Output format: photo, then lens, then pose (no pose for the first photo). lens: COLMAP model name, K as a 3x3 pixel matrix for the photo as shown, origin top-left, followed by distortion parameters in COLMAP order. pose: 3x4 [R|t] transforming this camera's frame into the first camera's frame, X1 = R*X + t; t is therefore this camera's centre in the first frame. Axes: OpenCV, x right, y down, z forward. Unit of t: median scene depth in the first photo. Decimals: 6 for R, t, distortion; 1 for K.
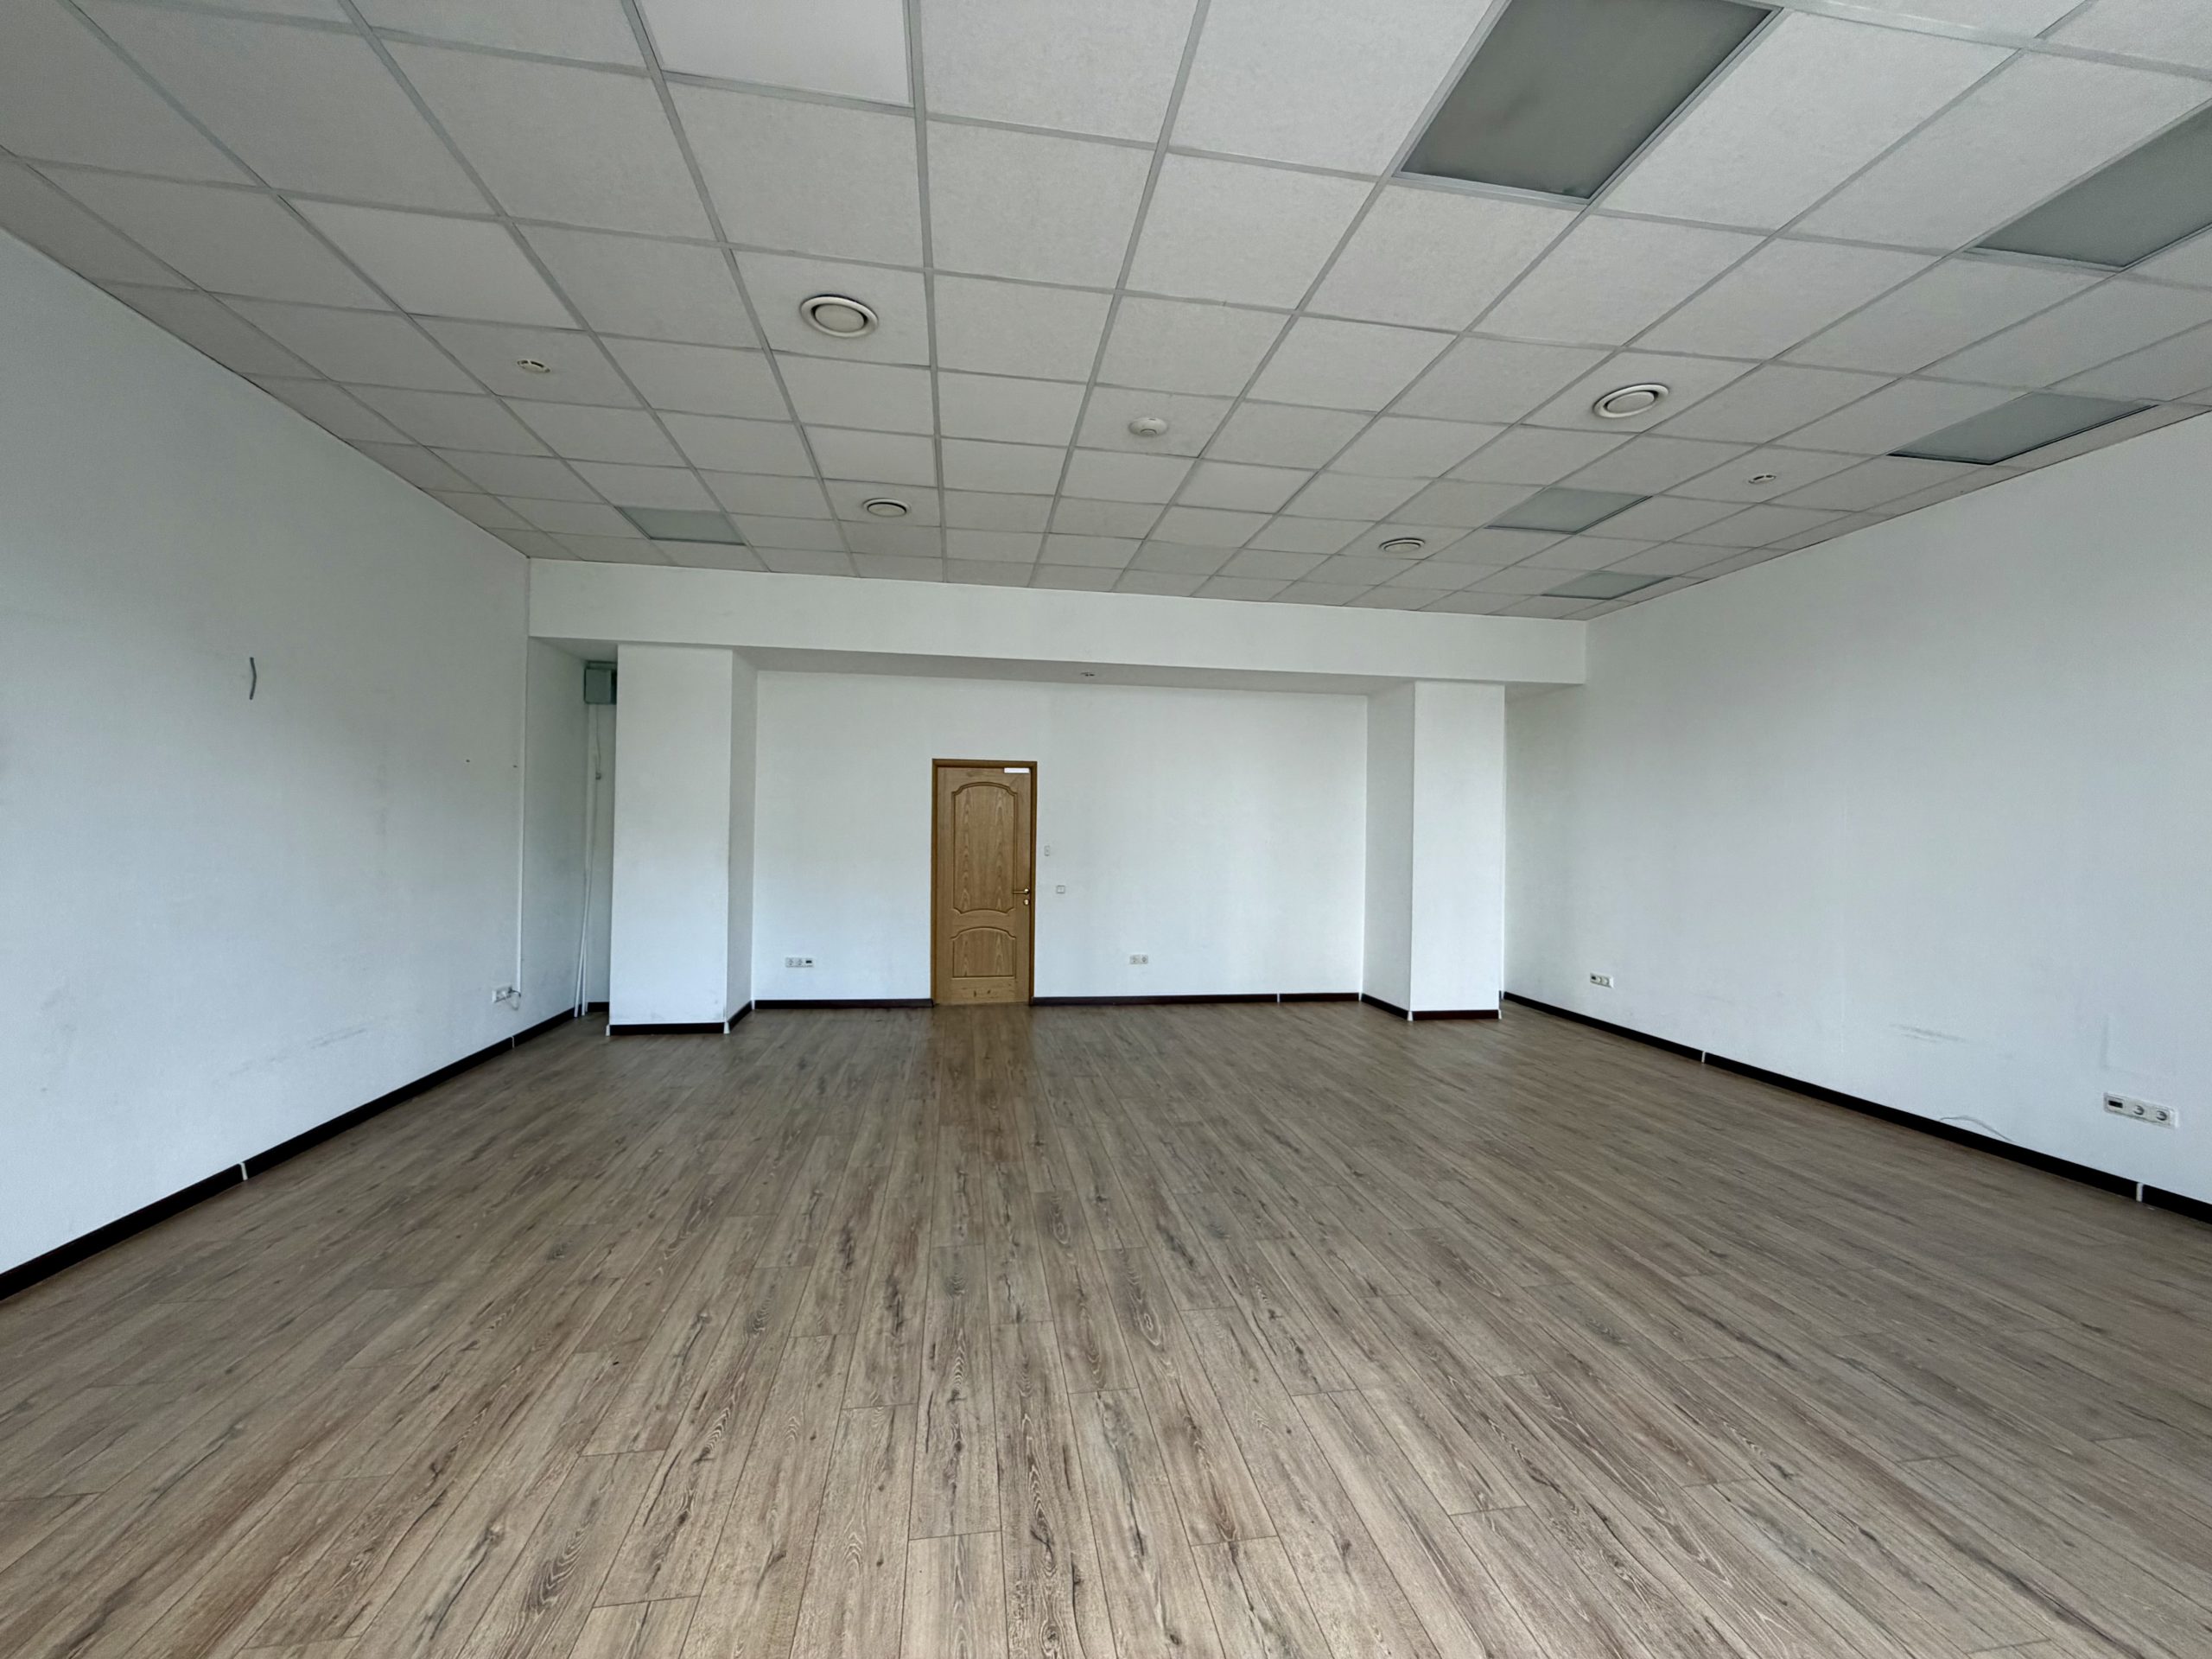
lens RADIAL K [[876.2, 0, 1094.9], [0, 876.2, 828.4], [0, 0, 1]] dist [0.000298, -0.000448]
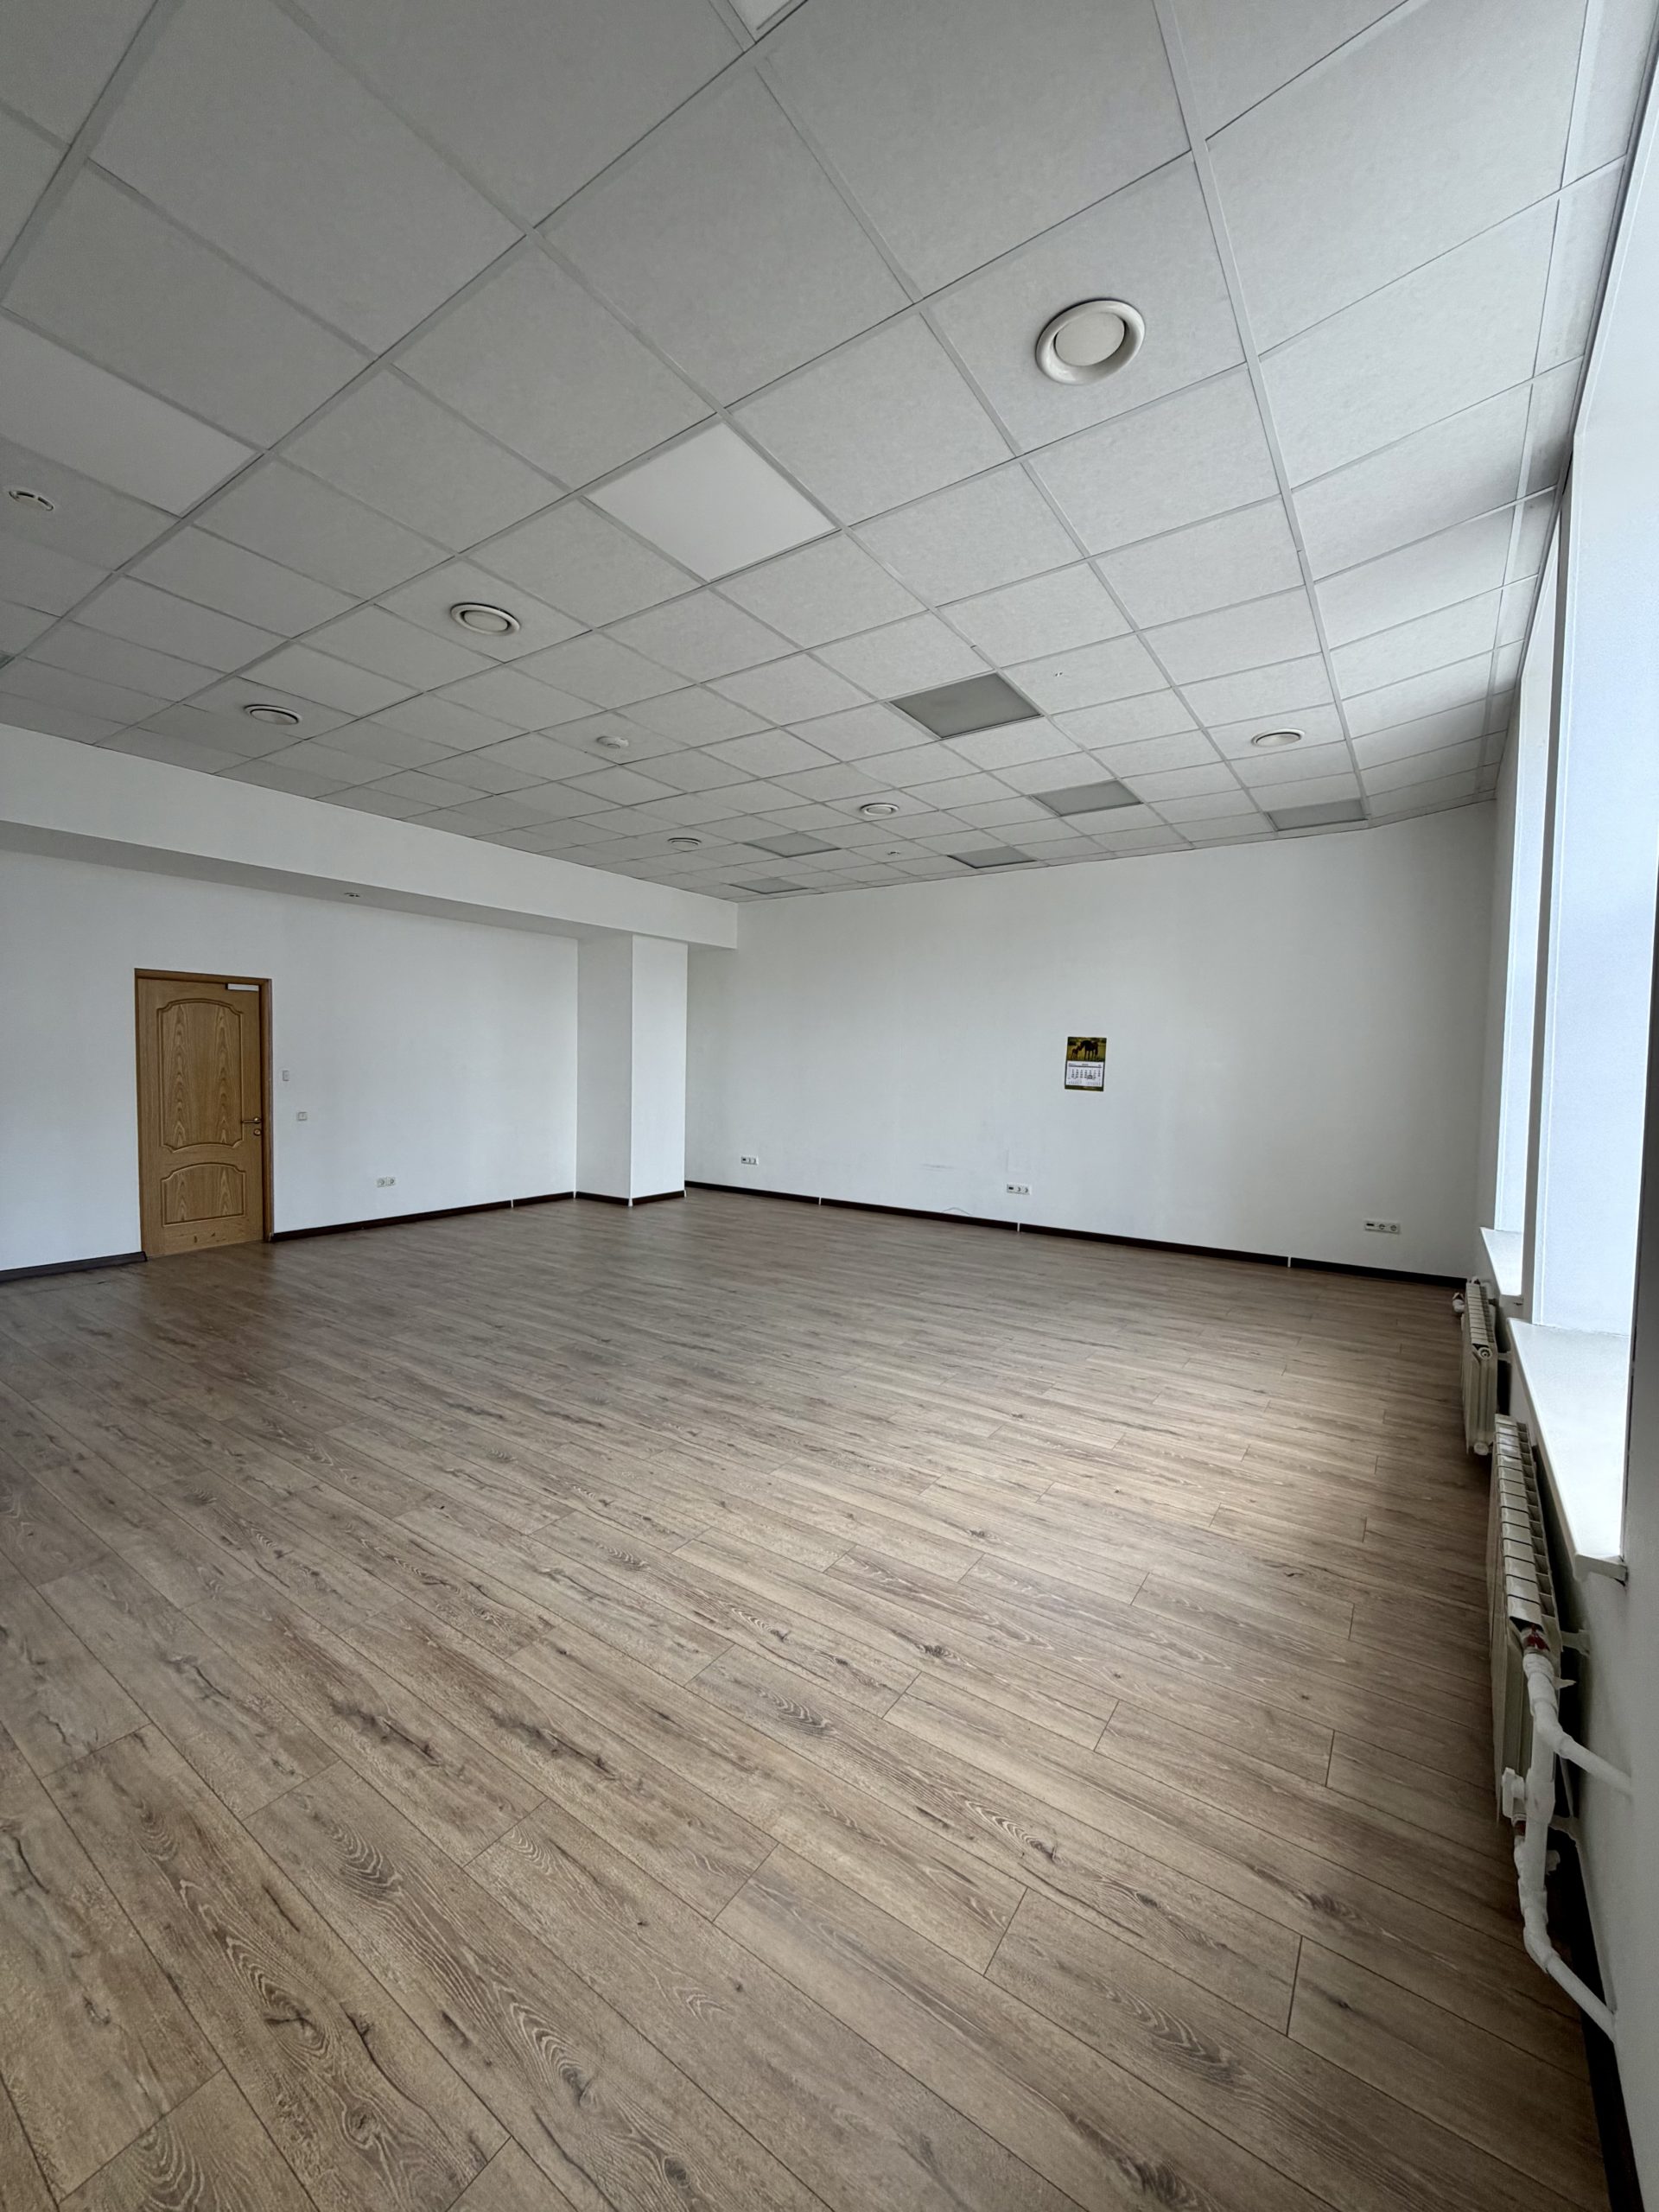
lens RADIAL K [[876.2, 0, 826.2], [0, 876.2, 1099.9], [0, 0, 1]] dist [0.000298, -0.000448]
pose [[0.689442, -0.035785, 0.723456, -0.758044], [-0.008909, 0.998284, 0.057870, -0.018527], [-0.724286, -0.046343, 0.687940, -0.138241]]
